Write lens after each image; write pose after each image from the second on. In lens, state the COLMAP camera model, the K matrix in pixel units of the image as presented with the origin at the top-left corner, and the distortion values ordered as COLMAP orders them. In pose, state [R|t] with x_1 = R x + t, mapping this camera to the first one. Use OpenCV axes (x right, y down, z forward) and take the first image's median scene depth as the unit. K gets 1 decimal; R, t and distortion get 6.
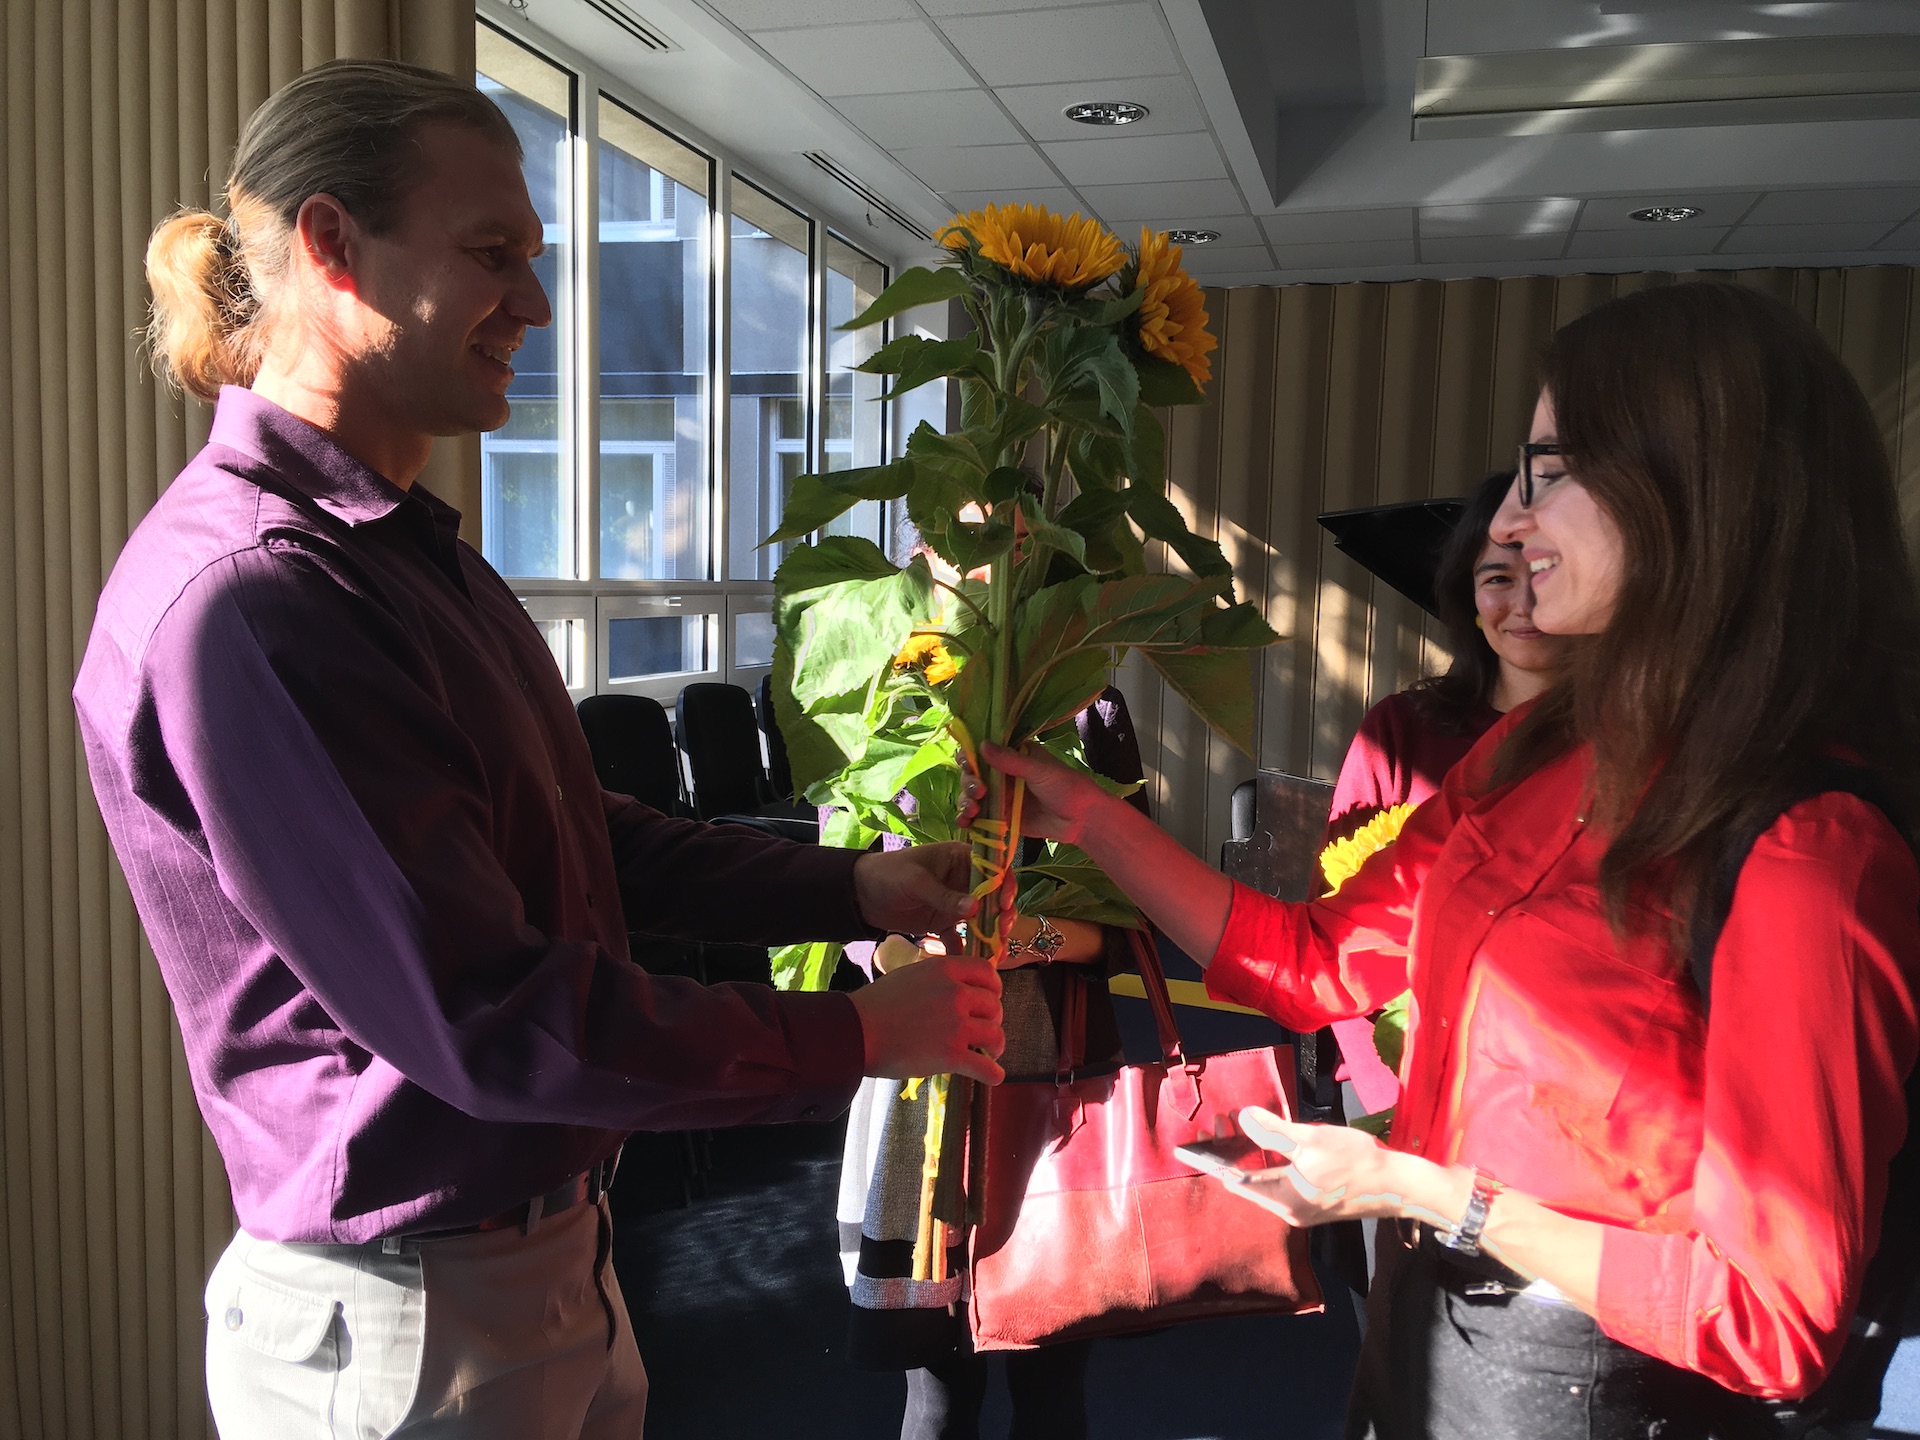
lens RADIAL K [[1622.6, 0, 959.3], [0, 1622.6, 714.5], [0, 0, 1]] dist [0.113153, -0.165892]
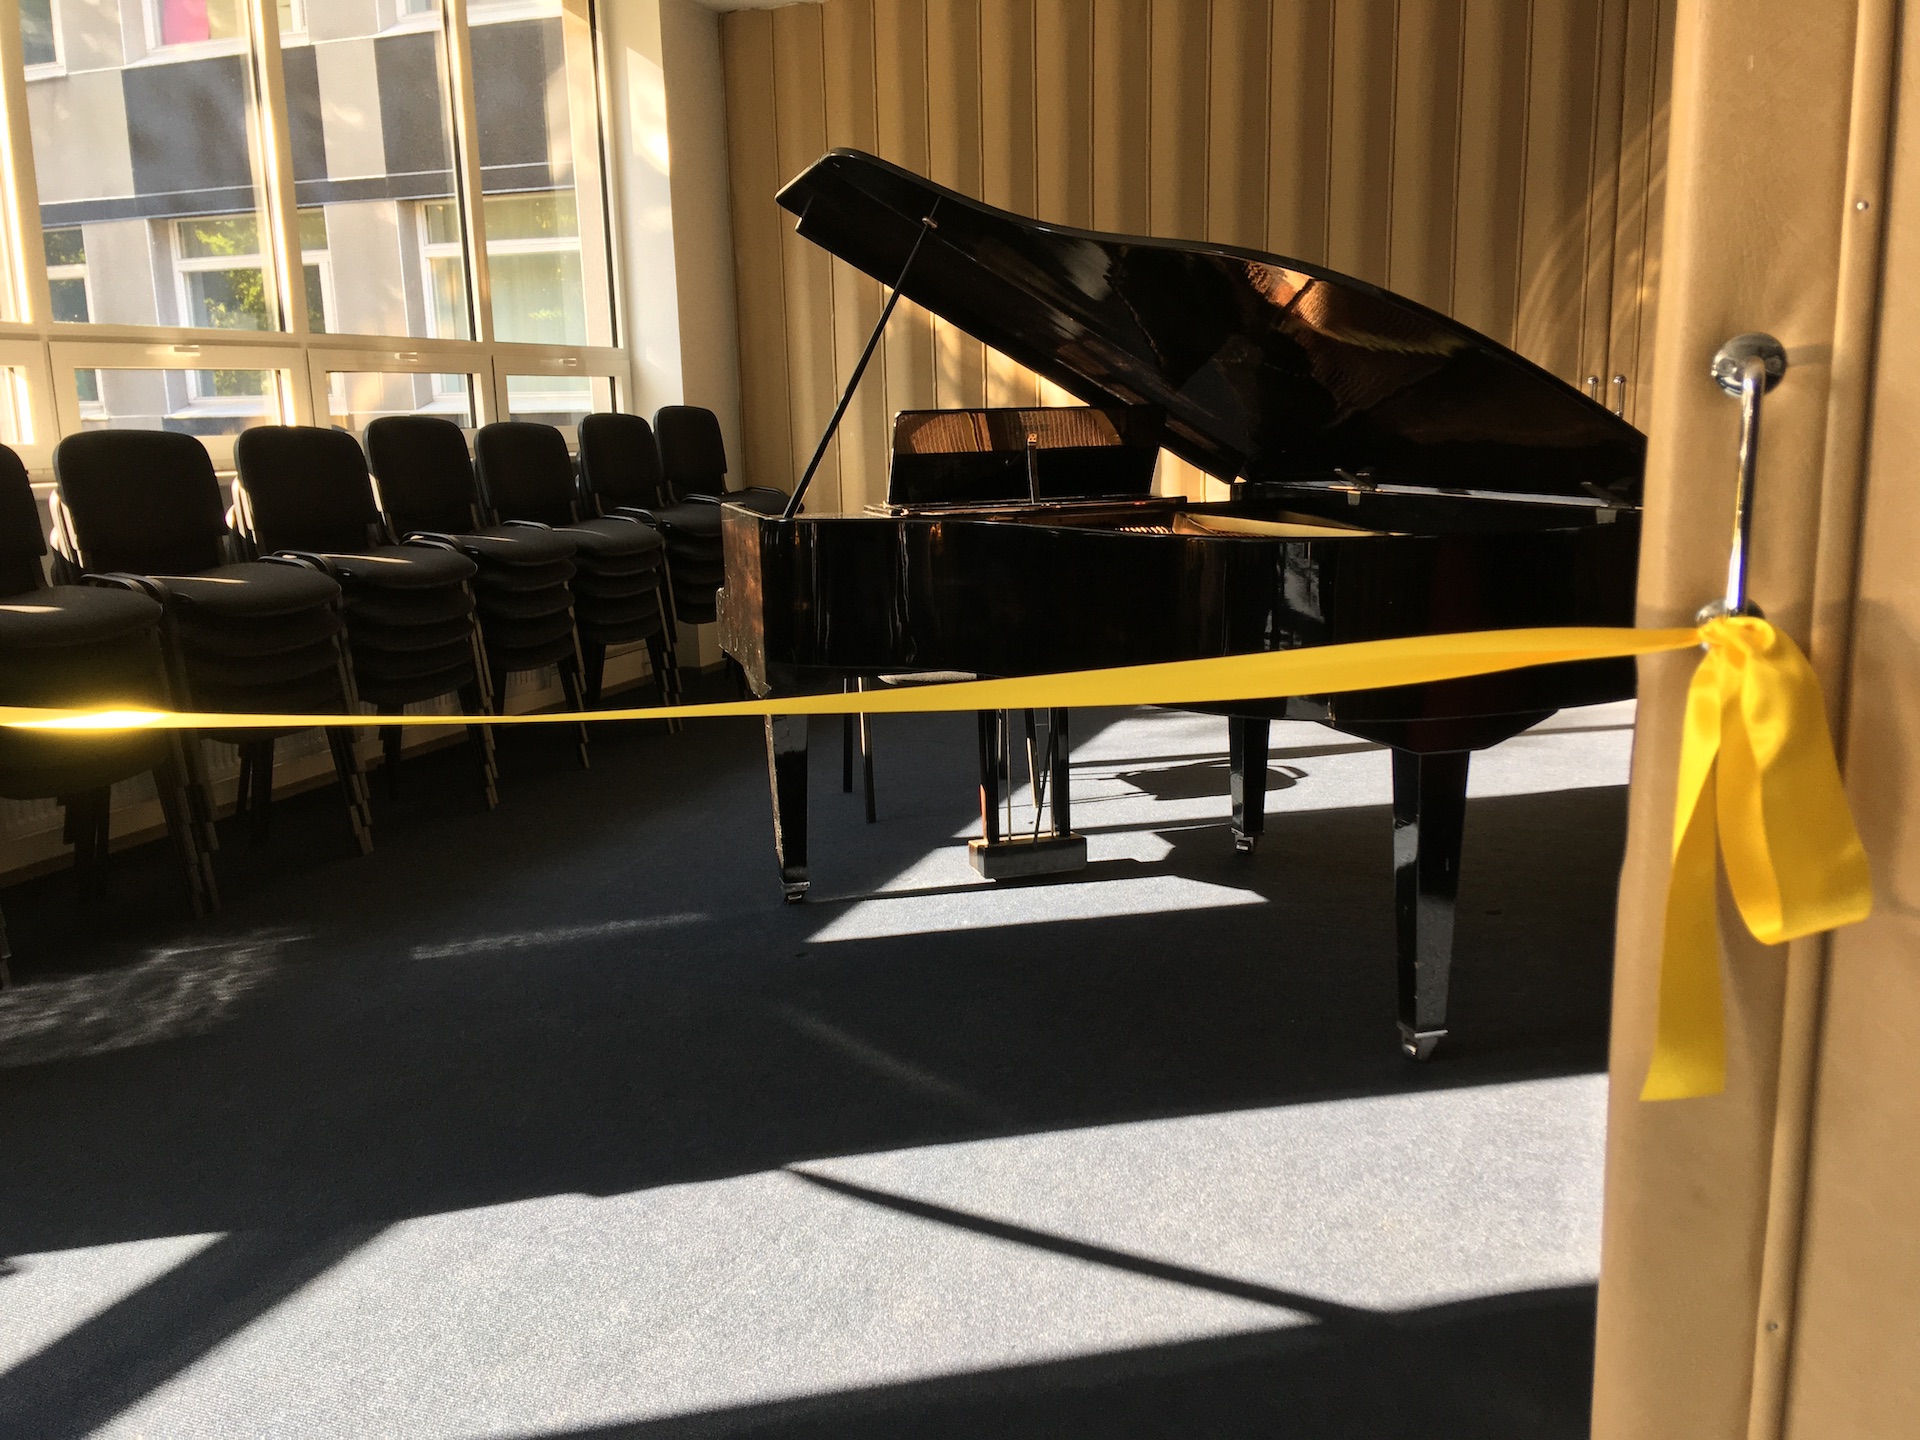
lens RADIAL K [[1617.2, 0, 982.4], [0, 1617.2, 749.0], [0, 0, 1]] dist [0.045118, -0.069962]
pose [[0.995629, -0.023661, -0.090354, 0.373692], [0.034897, 0.991558, 0.124877, 0.056661], [0.086637, -0.127484, 0.988050, 0.139507]]
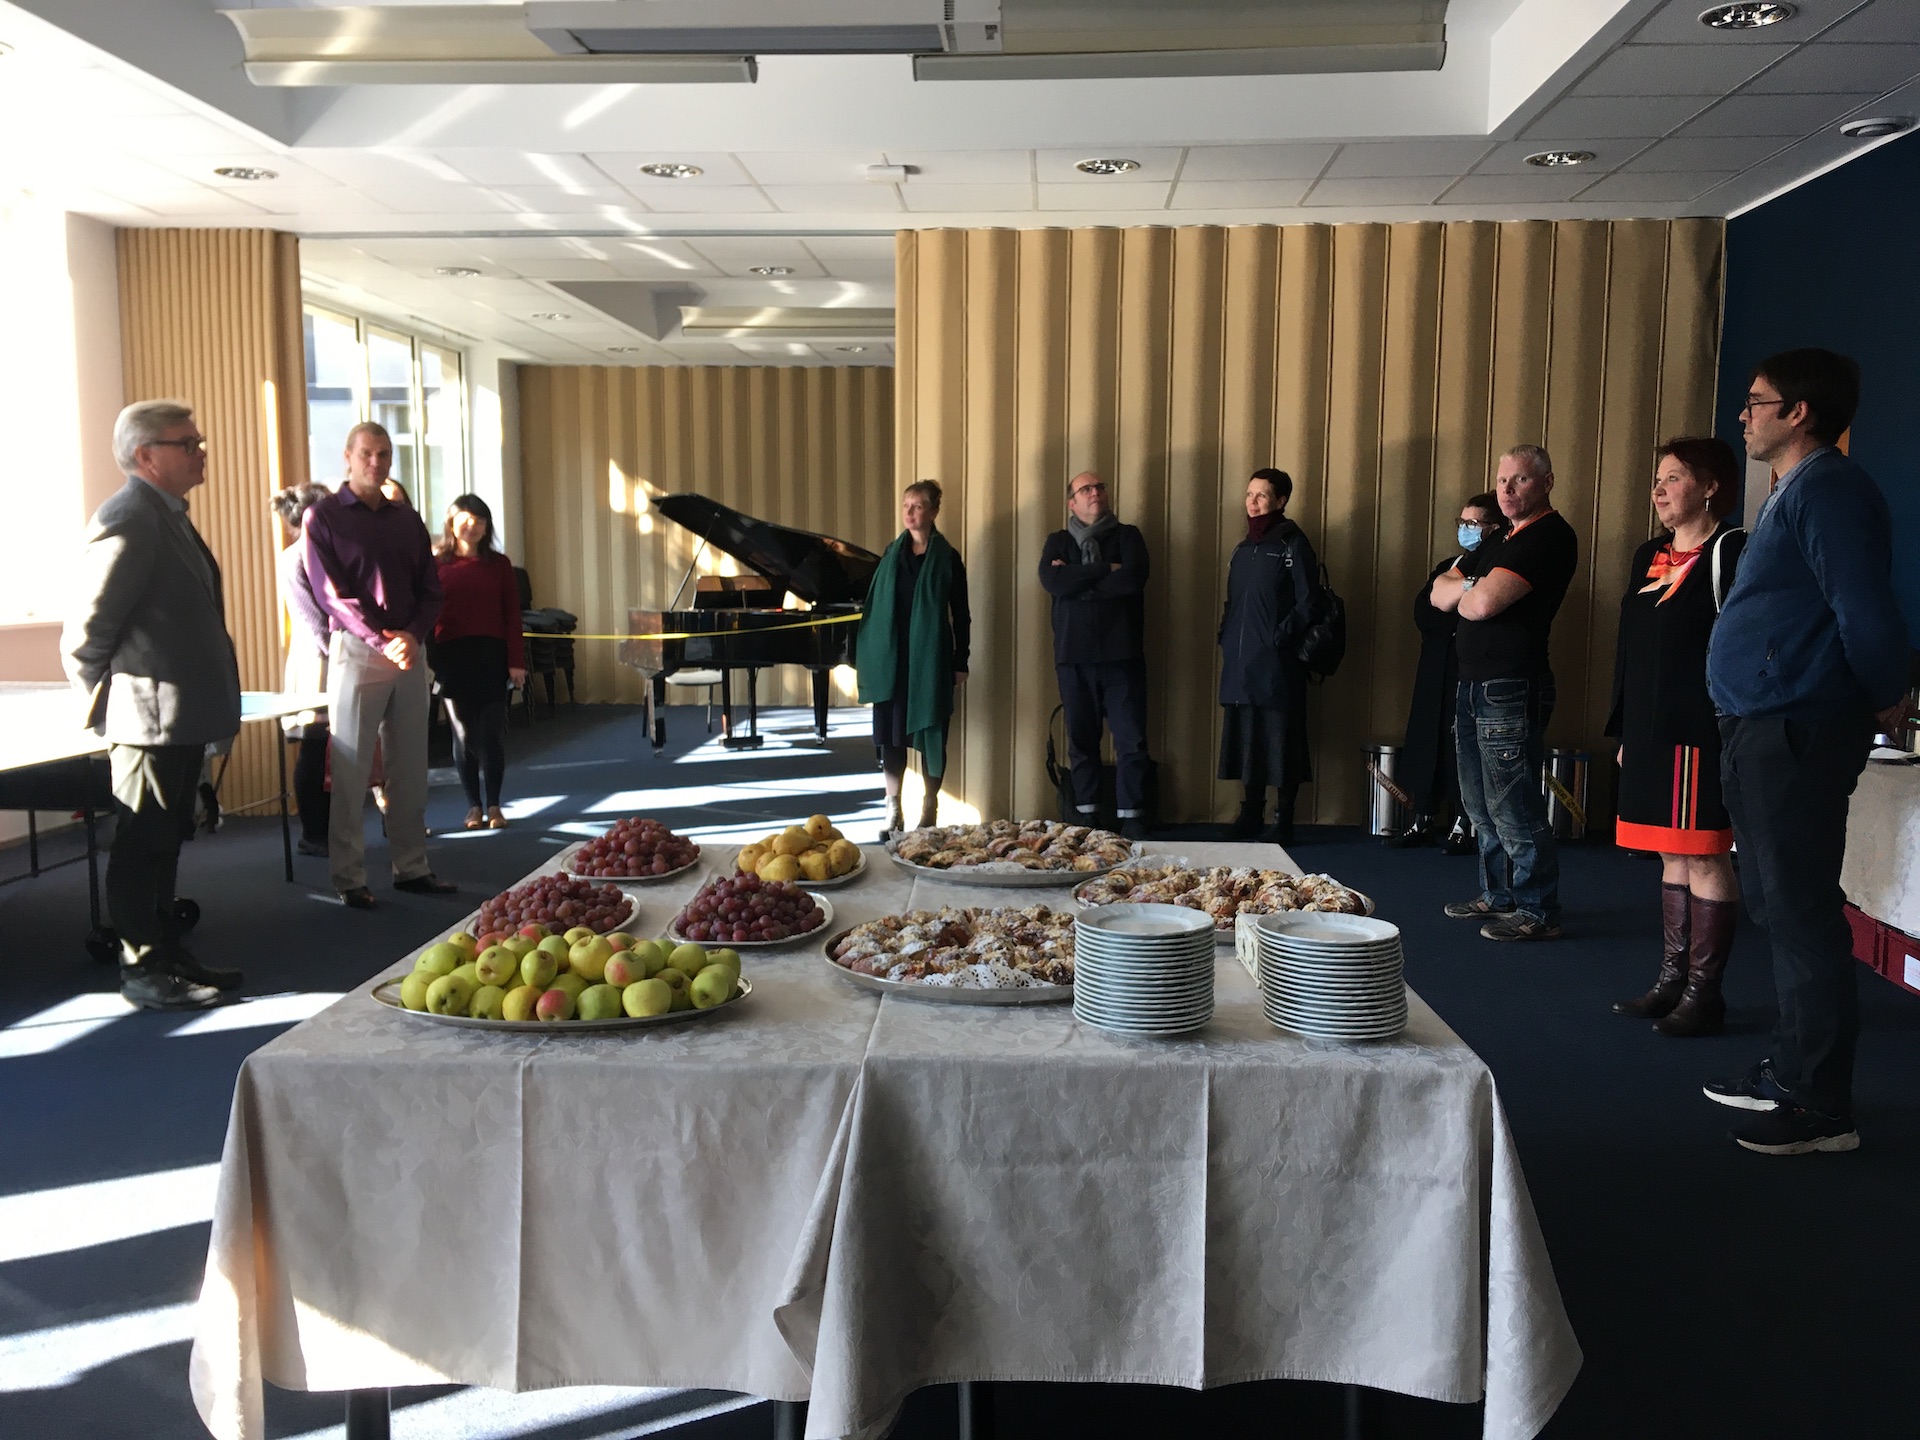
lens RADIAL K [[1622.6, 0, 959.3], [0, 1622.6, 714.5], [0, 0, 1]] dist [0.113153, -0.165892]
pose [[0.976400, -0.042855, 0.211675, 0.137820], [0.038363, 0.998944, 0.025281, 0.136113], [-0.212535, -0.016564, 0.977013, -1.300736]]
